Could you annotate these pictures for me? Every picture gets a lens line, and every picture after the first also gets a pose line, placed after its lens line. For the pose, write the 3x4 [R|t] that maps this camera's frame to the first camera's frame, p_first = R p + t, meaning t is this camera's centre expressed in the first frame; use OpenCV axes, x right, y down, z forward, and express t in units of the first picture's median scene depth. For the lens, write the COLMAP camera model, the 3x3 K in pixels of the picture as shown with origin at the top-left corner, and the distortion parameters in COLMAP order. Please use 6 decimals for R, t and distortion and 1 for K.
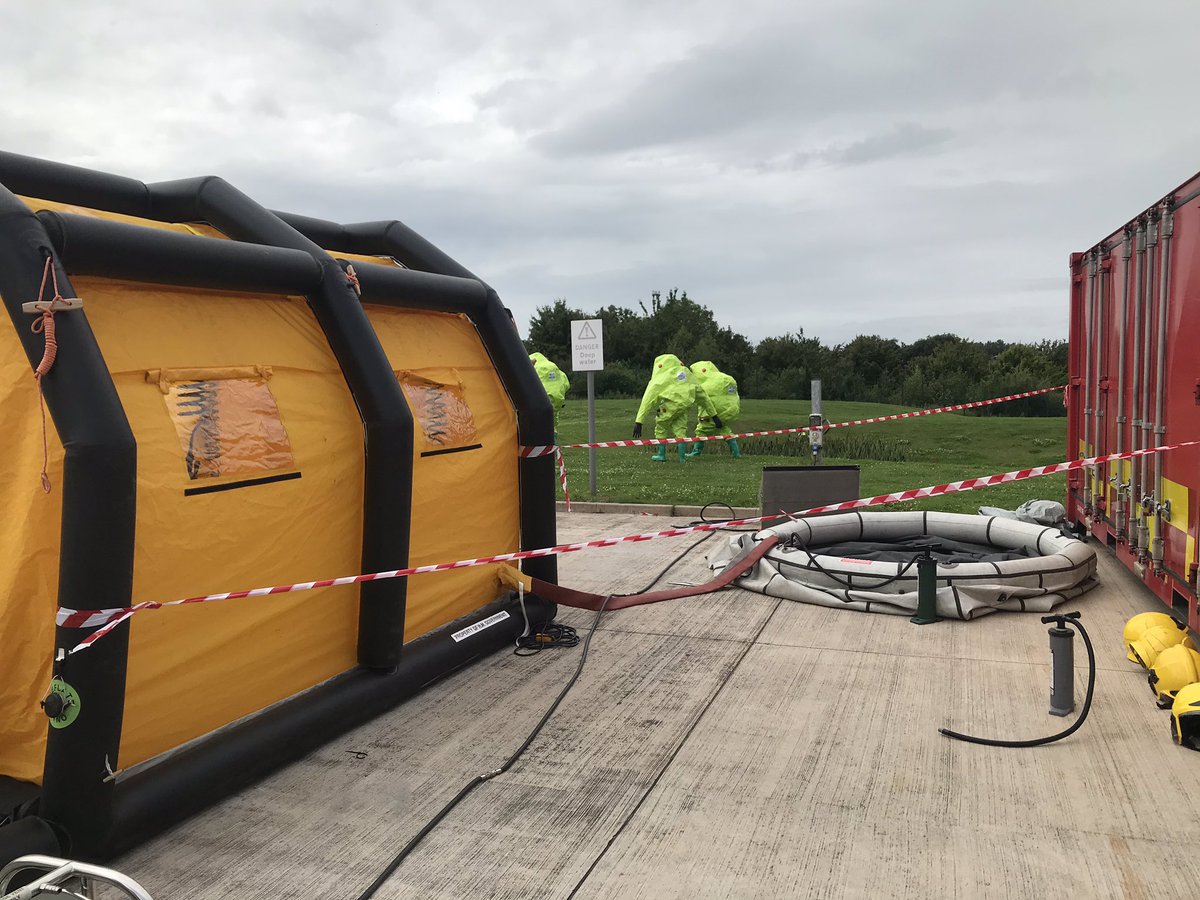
lens RADIAL K [[960.7, 0, 580.3], [0, 960.7, 446.6], [0, 0, 1]] dist [0.011985, 0.002401]
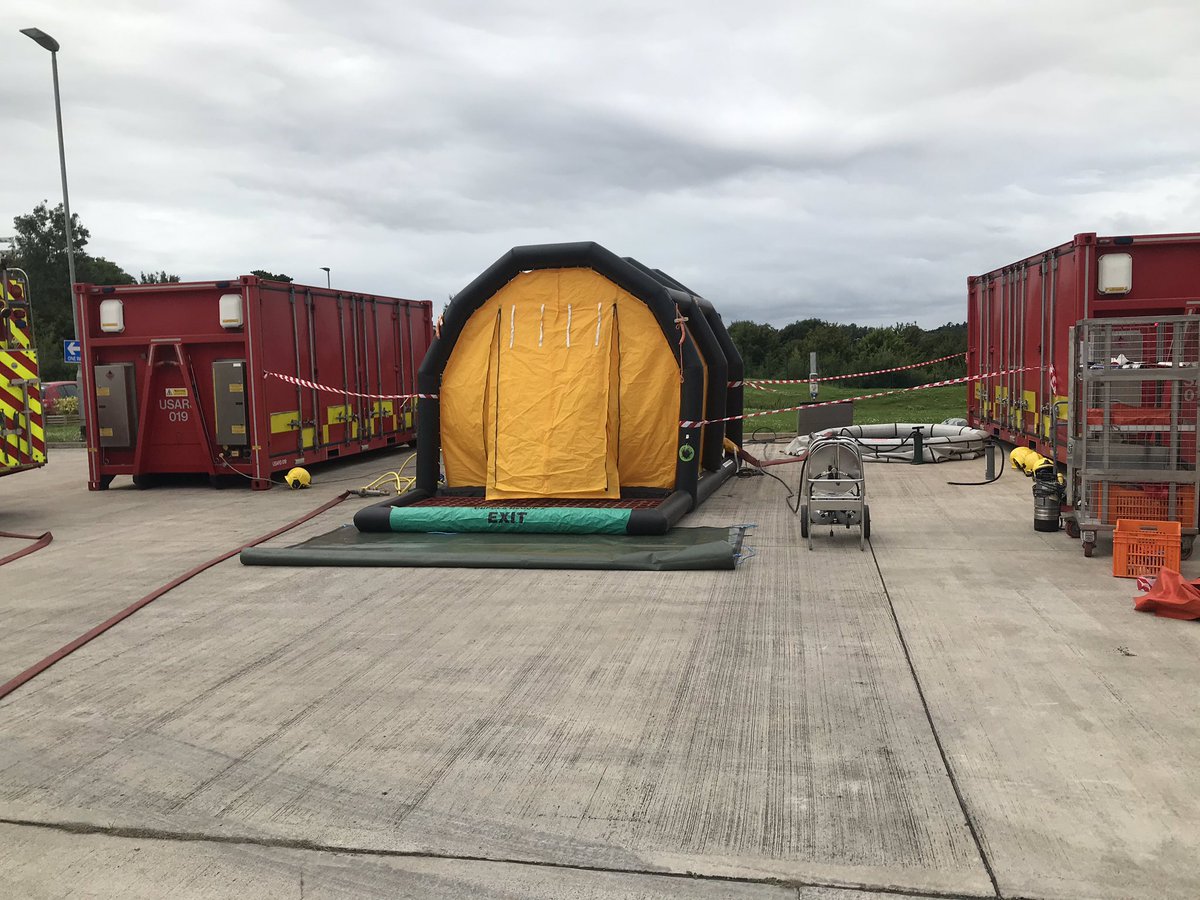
lens RADIAL K [[960.7, 0, 580.3], [0, 960.7, 446.6], [0, 0, 1]] dist [0.011985, 0.002401]
pose [[0.991001, -0.023707, 0.131739, -0.536133], [0.021815, 0.999637, 0.015791, 0.081957], [-0.132066, -0.012775, 0.991159, -0.808280]]
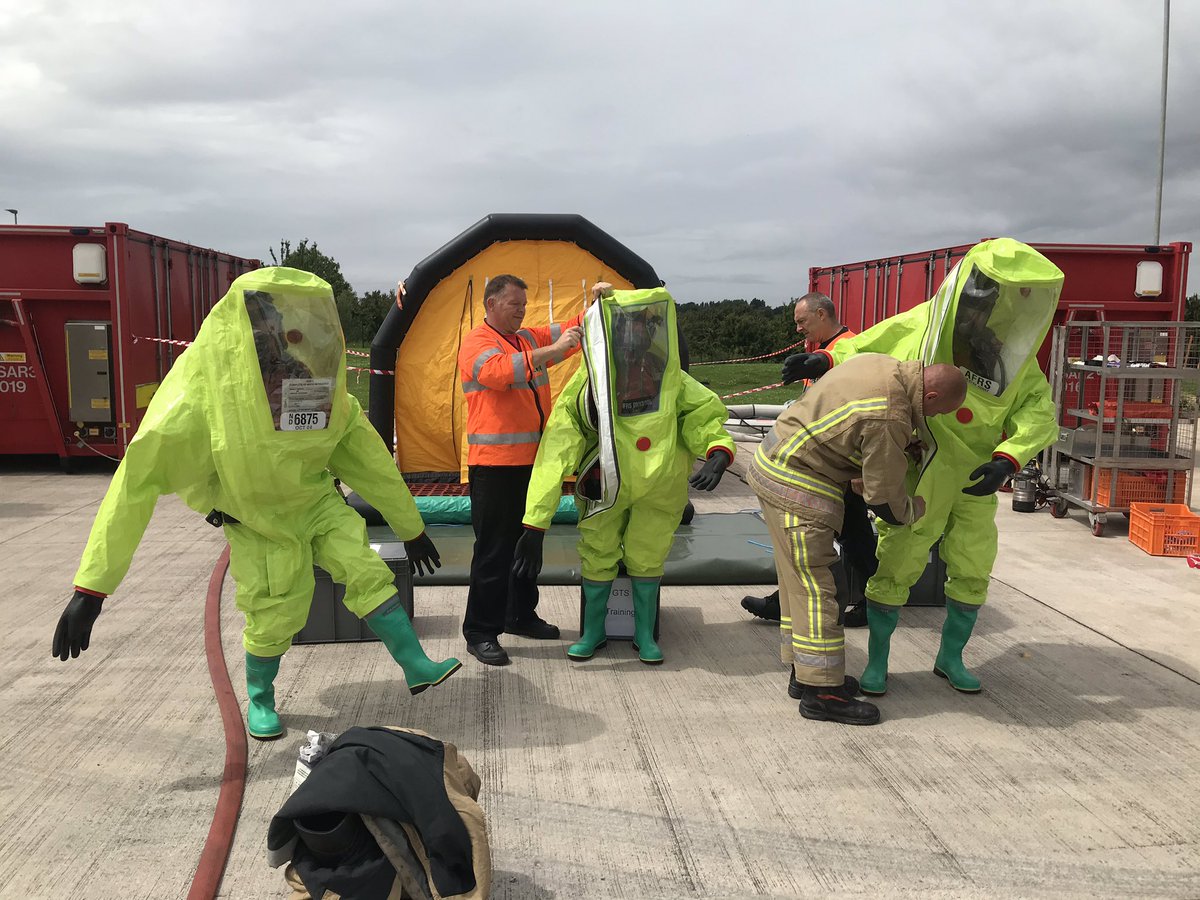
lens RADIAL K [[960.7, 0, 580.3], [0, 960.7, 446.6], [0, 0, 1]] dist [0.011985, 0.002401]
pose [[0.911070, -0.027426, 0.411339, -0.849299], [0.007433, 0.998715, 0.050126, 0.062383], [-0.412185, -0.042611, 0.910103, -0.660631]]
